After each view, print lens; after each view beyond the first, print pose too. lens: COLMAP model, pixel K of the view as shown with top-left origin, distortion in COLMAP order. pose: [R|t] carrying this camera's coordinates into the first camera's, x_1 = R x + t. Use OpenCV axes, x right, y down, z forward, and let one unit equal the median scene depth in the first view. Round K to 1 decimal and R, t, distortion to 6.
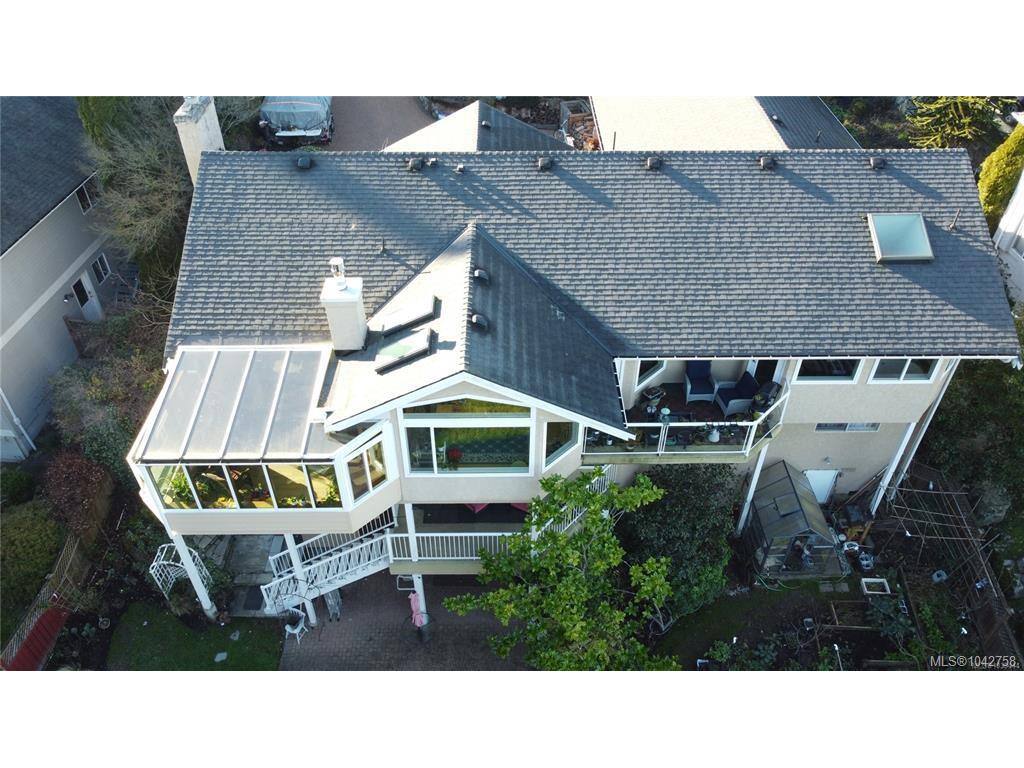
lens RADIAL K [[771.1, 0, 508.9], [0, 771.1, 385.5], [0, 0, 1]] dist [-0.000481, 0.000554]
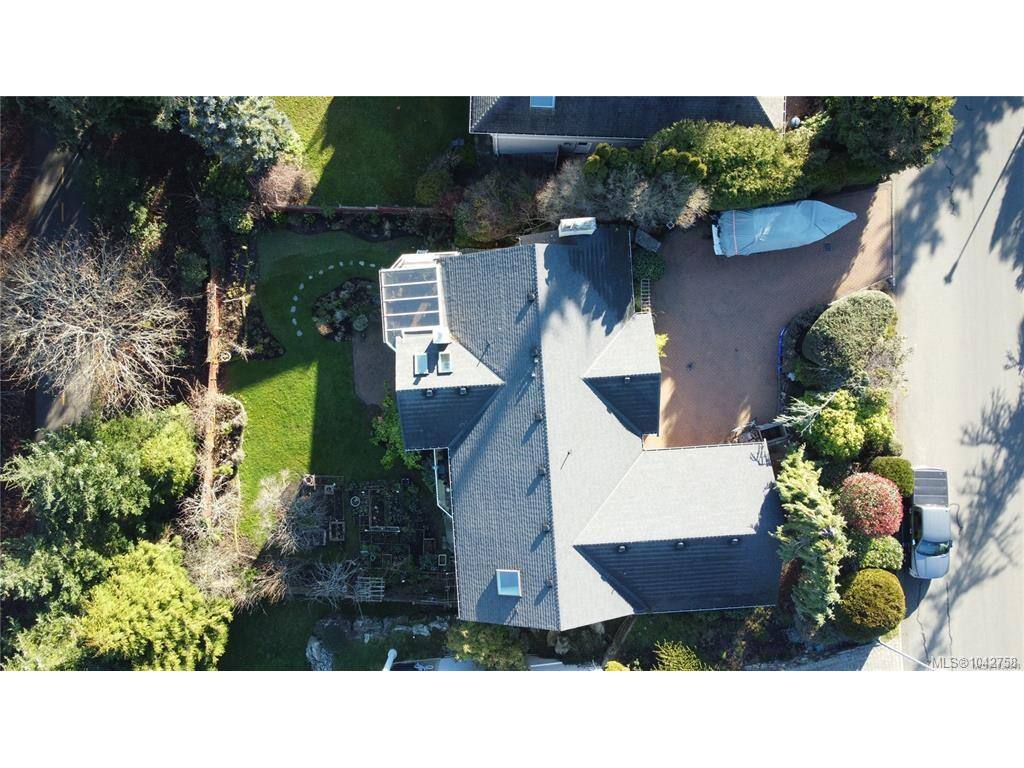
lens RADIAL K [[772.0, 0, 505.6], [0, 772.0, 379.0], [0, 0, 1]] dist [0.003020, -0.000957]
pose [[0.057480, 0.998343, -0.002524, -0.054944], [-0.656642, 0.039711, 0.753156, -1.854644], [0.752009, -0.041634, 0.657837, -0.403266]]
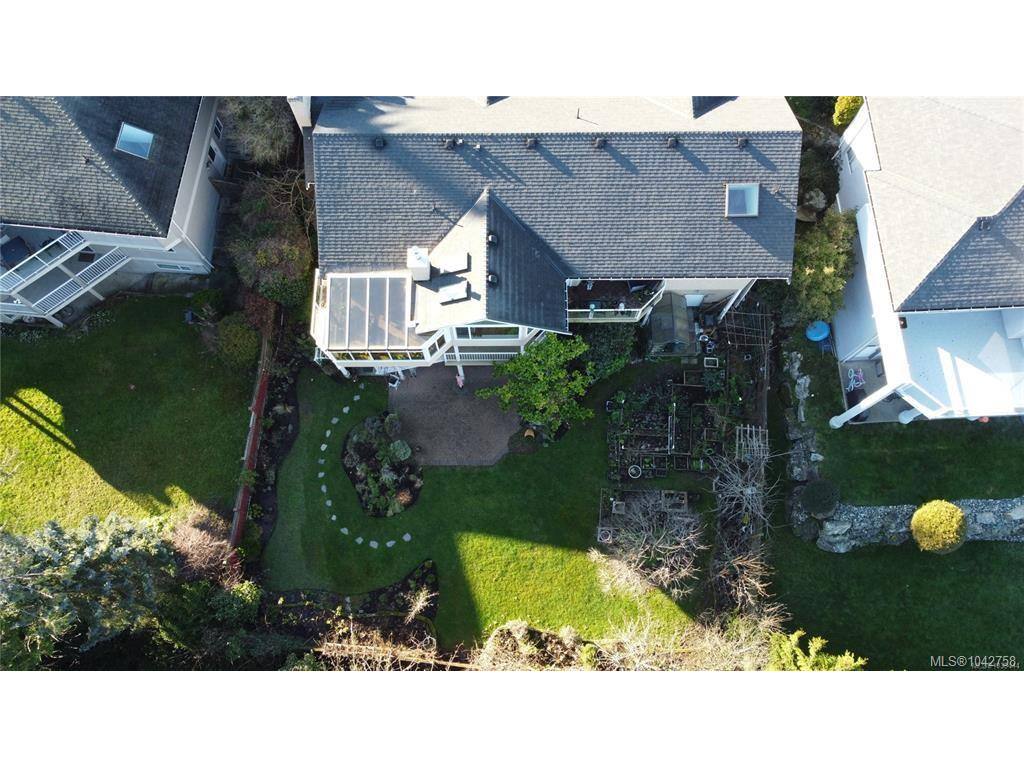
lens RADIAL K [[772.0, 0, 505.6], [0, 772.0, 379.0], [0, 0, 1]] dist [0.003020, -0.000957]
pose [[0.999975, 0.002579, -0.006628, 0.005782], [0.001353, 0.845922, 0.533305, -0.769426], [0.006982, -0.533301, 0.845897, -0.637037]]
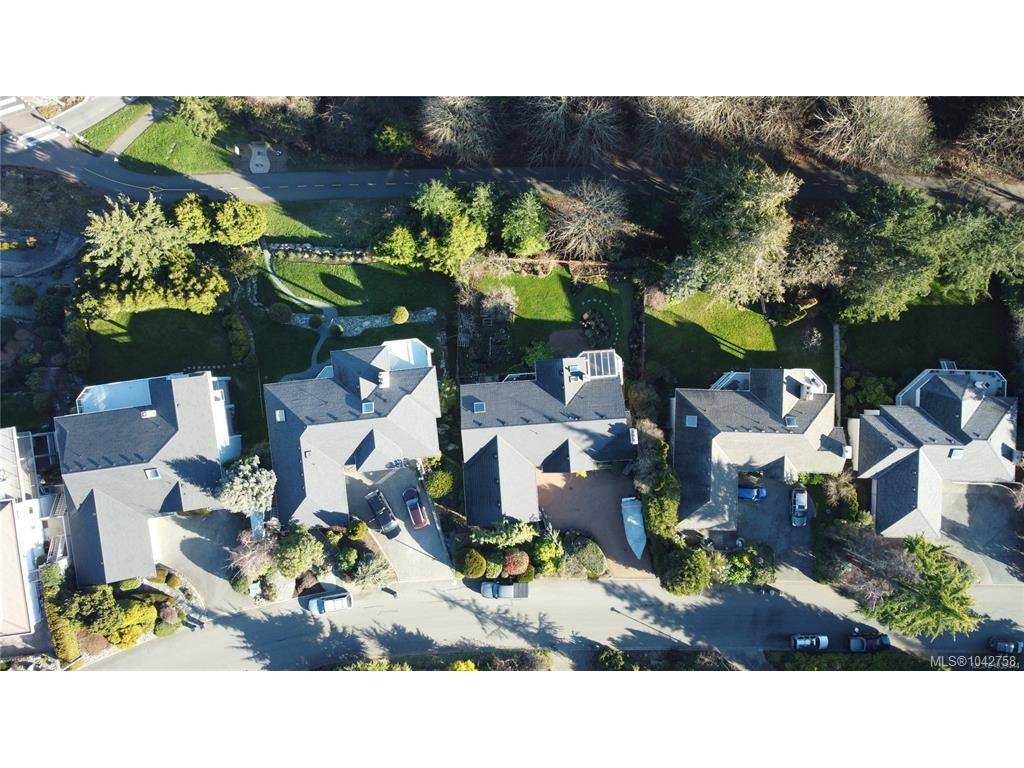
lens RADIAL K [[772.0, 0, 505.6], [0, 772.0, 379.0], [0, 0, 1]] dist [0.003020, -0.000957]
pose [[-0.998008, 0.063039, -0.002620, 0.345134], [-0.043412, -0.655969, 0.753538, -3.876422], [0.045784, 0.752150, 0.657399, -2.429936]]
